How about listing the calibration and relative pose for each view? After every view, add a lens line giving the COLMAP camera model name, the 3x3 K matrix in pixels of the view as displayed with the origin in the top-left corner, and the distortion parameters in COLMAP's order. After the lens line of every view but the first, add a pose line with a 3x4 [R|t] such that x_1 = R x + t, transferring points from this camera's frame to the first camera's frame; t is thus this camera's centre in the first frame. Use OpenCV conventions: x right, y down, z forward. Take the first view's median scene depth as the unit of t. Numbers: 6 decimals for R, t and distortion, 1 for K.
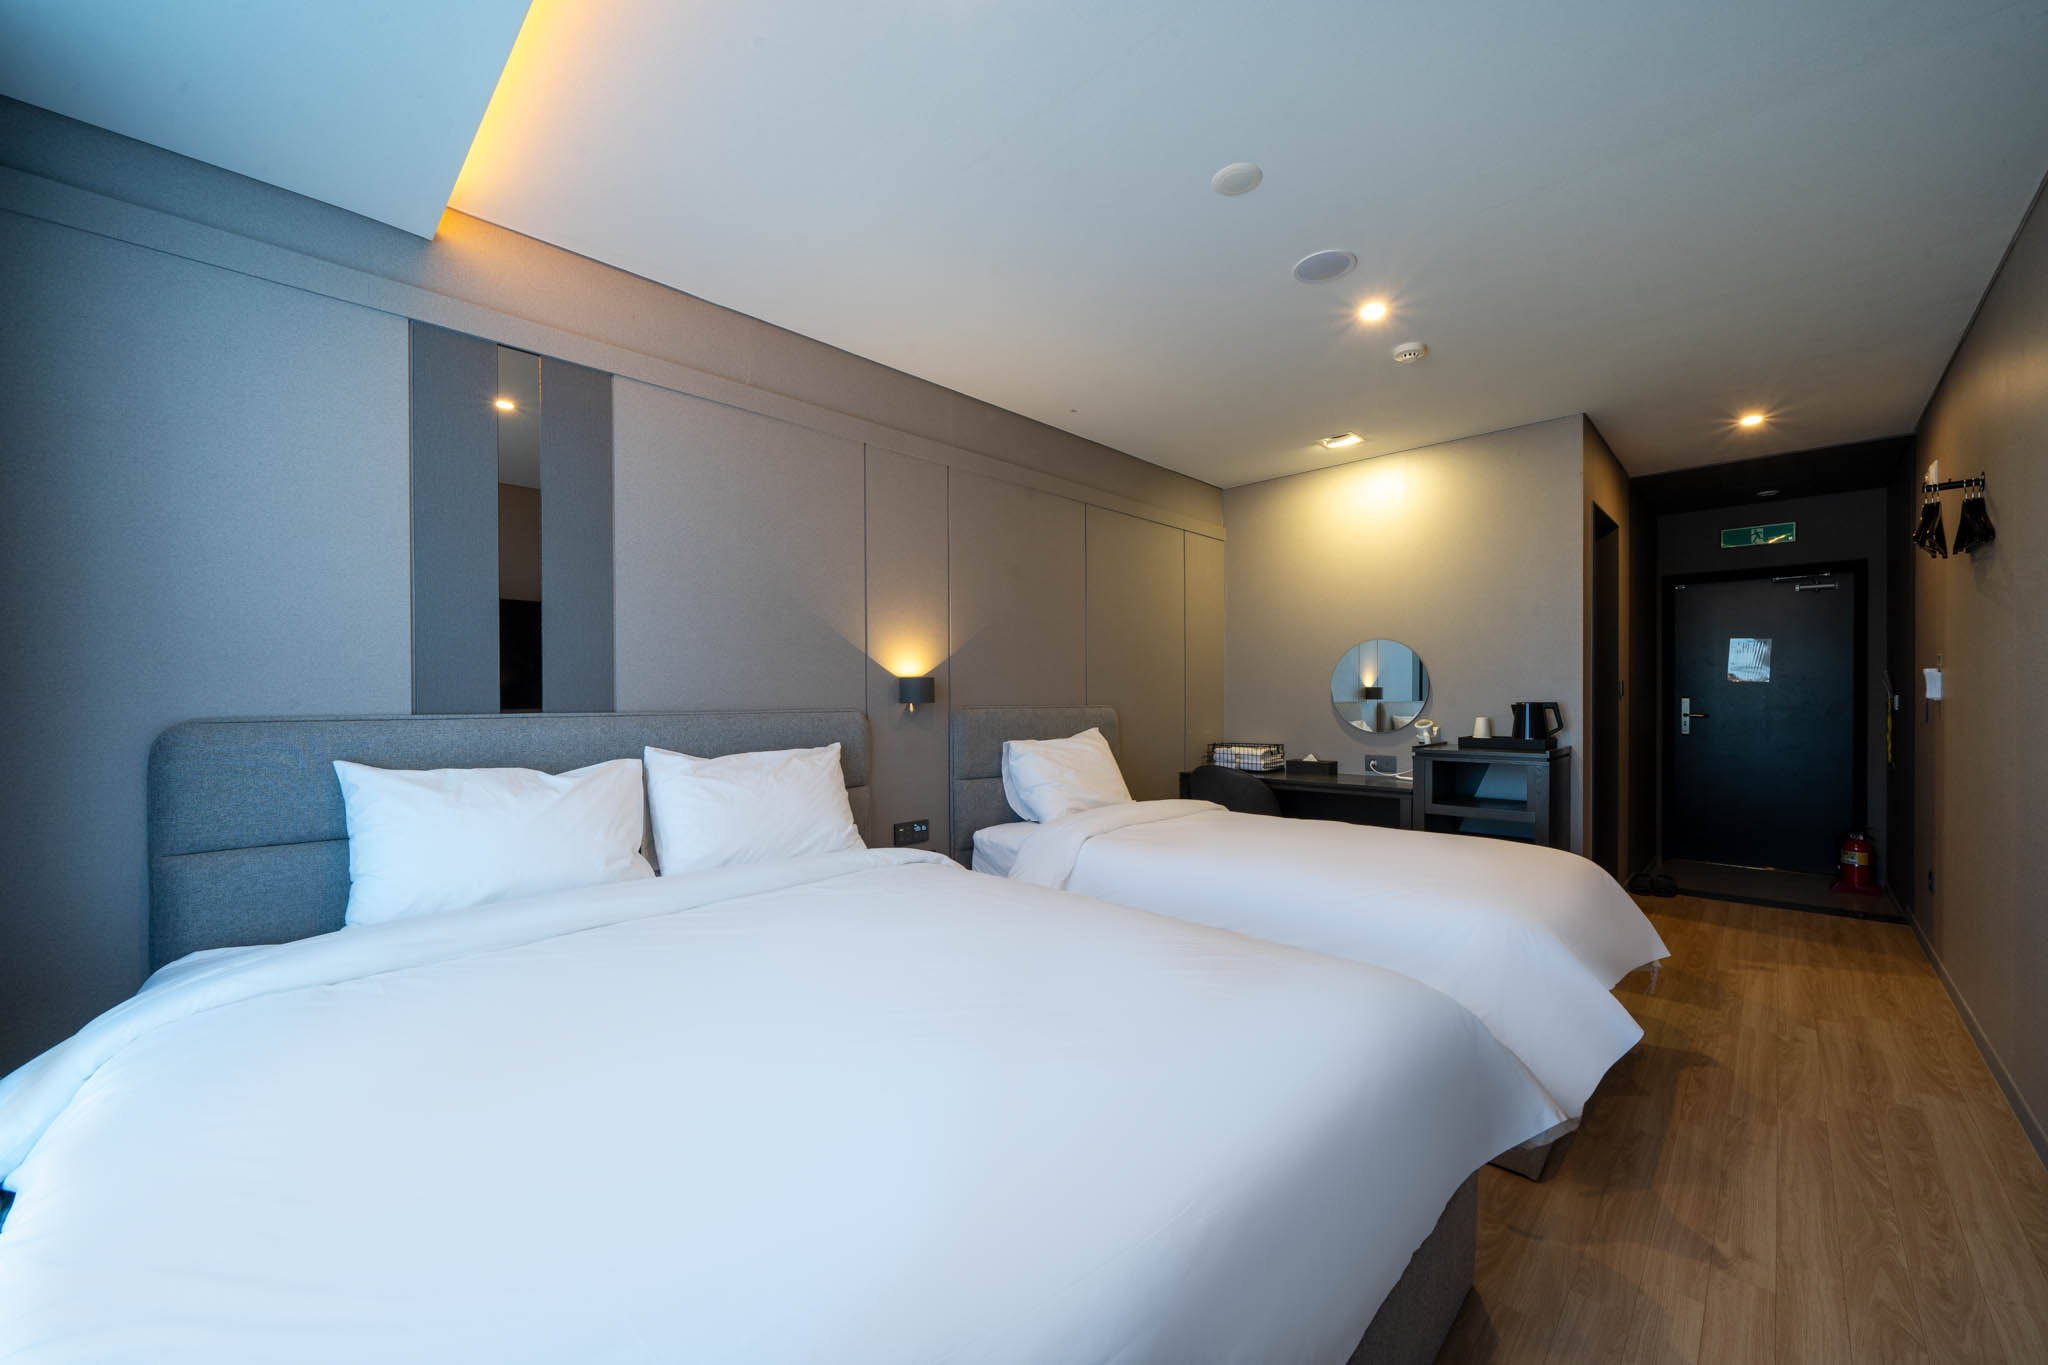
lens RADIAL K [[771.5, 0, 1015.5], [0, 771.5, 698.1], [0, 0, 1]] dist [-0.000401, -0.000186]
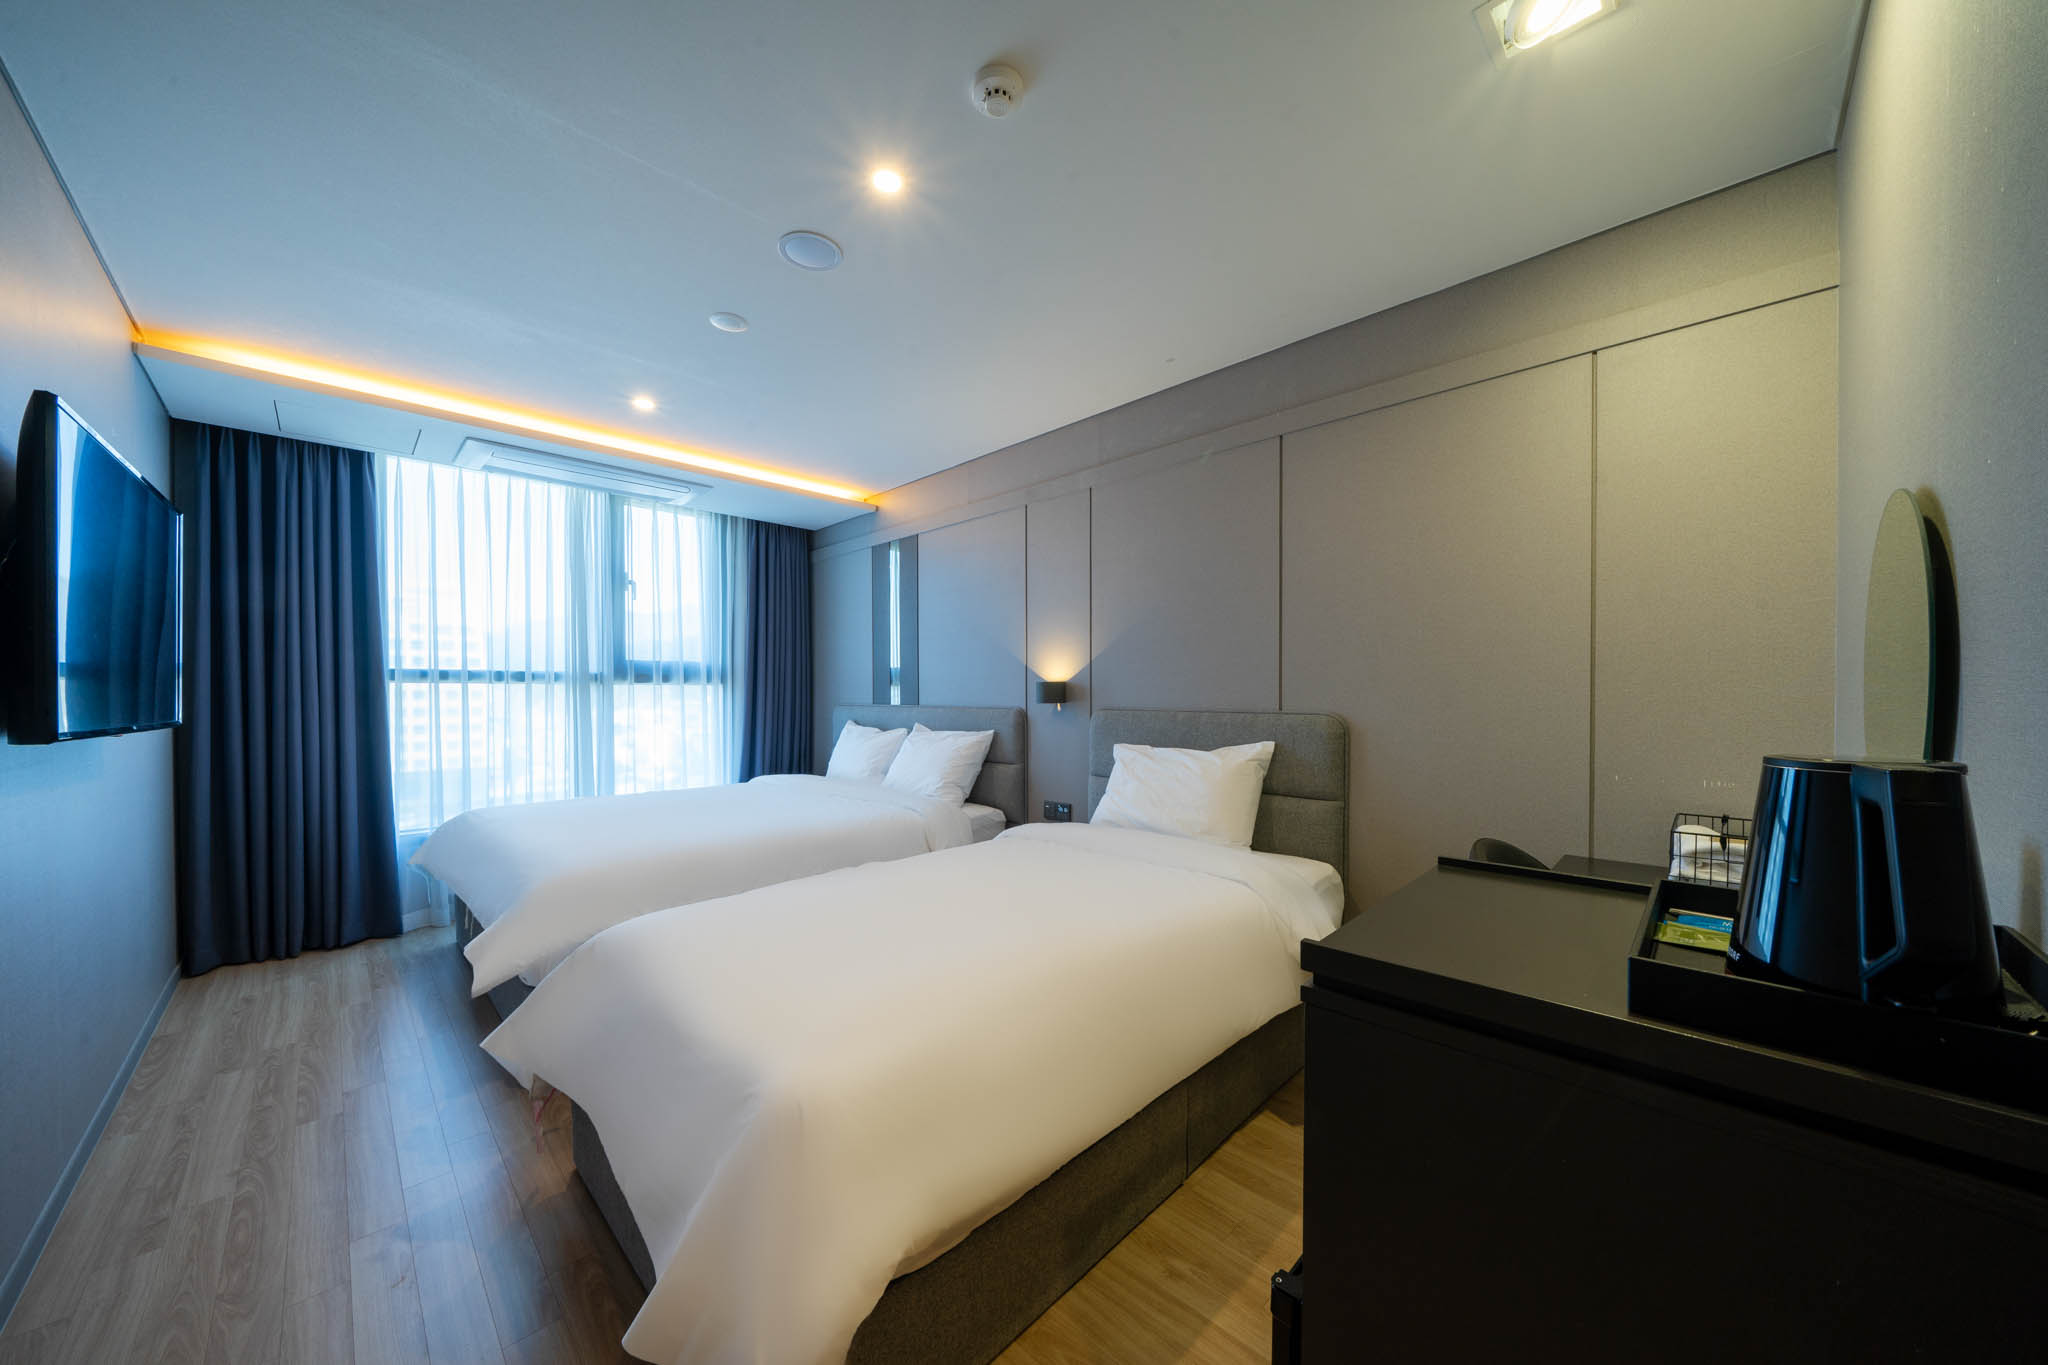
lens RADIAL K [[707.2, 0, 1015.5], [0, 707.2, 698.1], [0, 0, 1]] dist [-0.000728, -0.000100]
pose [[-0.014677, 0.004975, -0.999880, 0.961408], [-0.007356, 0.999960, 0.005083, -0.006775], [0.999865, 0.007430, -0.014640, 0.954472]]
